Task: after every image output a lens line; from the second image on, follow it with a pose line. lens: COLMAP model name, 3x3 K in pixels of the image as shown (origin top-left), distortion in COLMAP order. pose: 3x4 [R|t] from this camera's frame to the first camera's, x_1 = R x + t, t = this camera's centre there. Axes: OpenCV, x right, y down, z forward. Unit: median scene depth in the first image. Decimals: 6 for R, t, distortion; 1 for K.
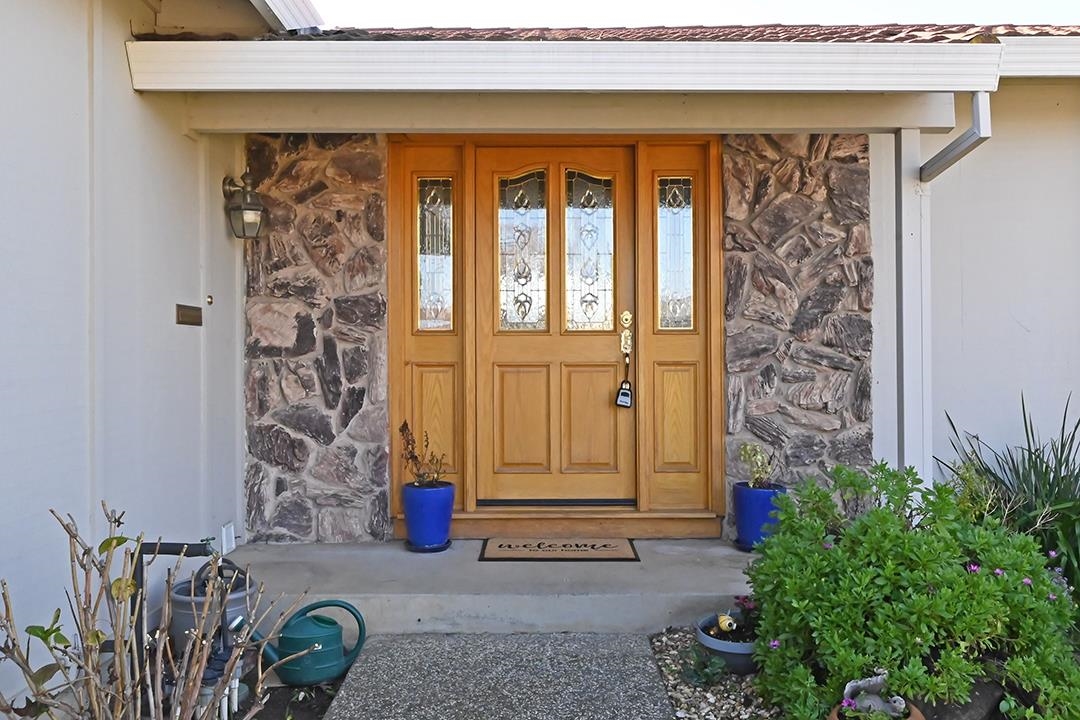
lens RADIAL K [[1028.5, 0, 539.7], [0, 1028.5, 359.2], [0, 0, 1]] dist [0.006932, 0.000000]
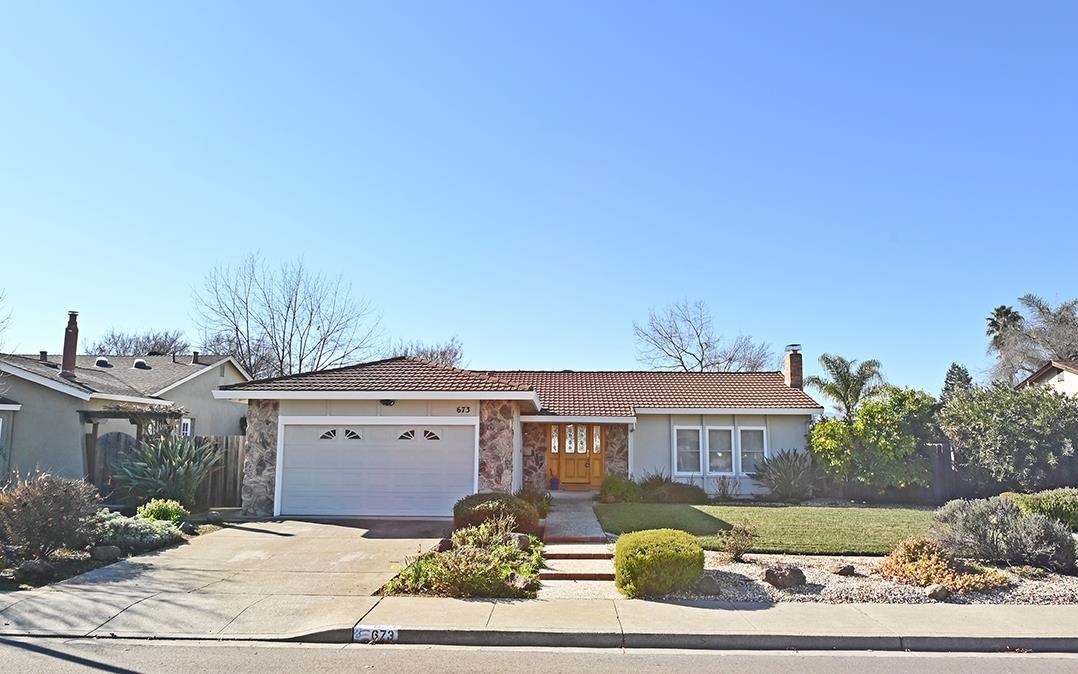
lens RADIAL K [[793.5, 0, 540.9], [0, 793.5, 338.7], [0, 0, 1]] dist [0.002885, -0.001219]
pose [[0.999422, 0.008369, -0.032963, -0.040361], [-0.012680, 0.991057, -0.132832, -0.069567], [0.031556, 0.133173, 0.990590, -3.548885]]
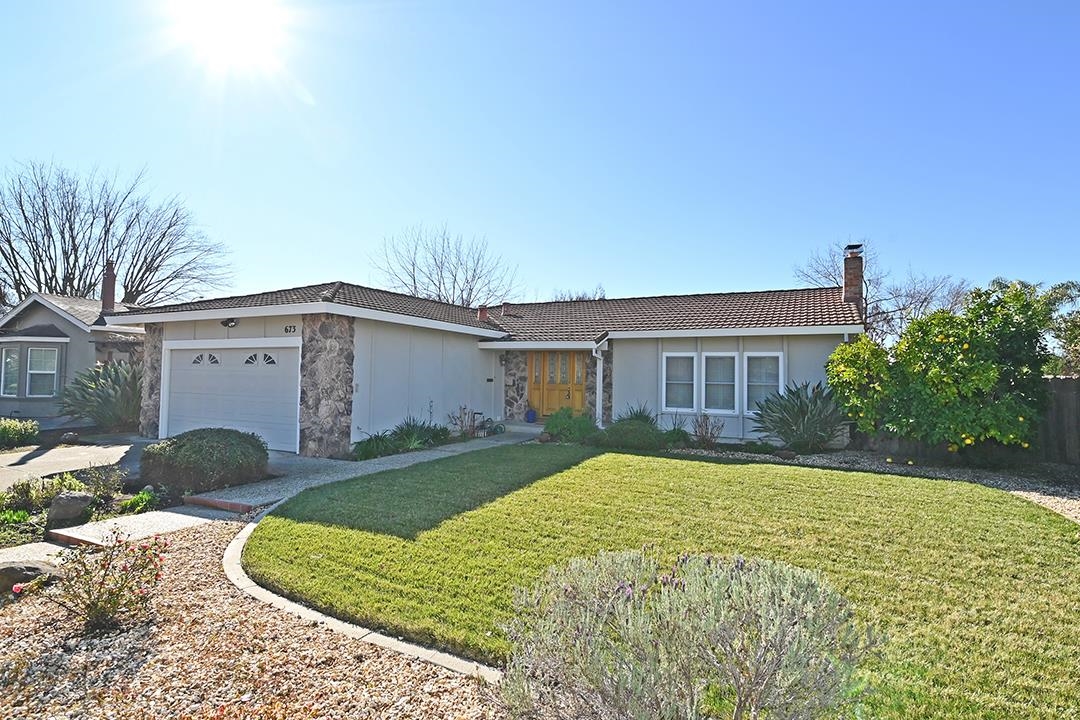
lens RADIAL K [[554.4, 0, 539.6], [0, 554.4, 359.3], [0, 0, 1]] dist [0.004112, 0.000325]
pose [[0.893284, 0.006297, -0.449448, 1.223762], [-0.022009, 0.999315, -0.029742, -0.064395], [0.448953, 0.036459, 0.892811, -1.586587]]
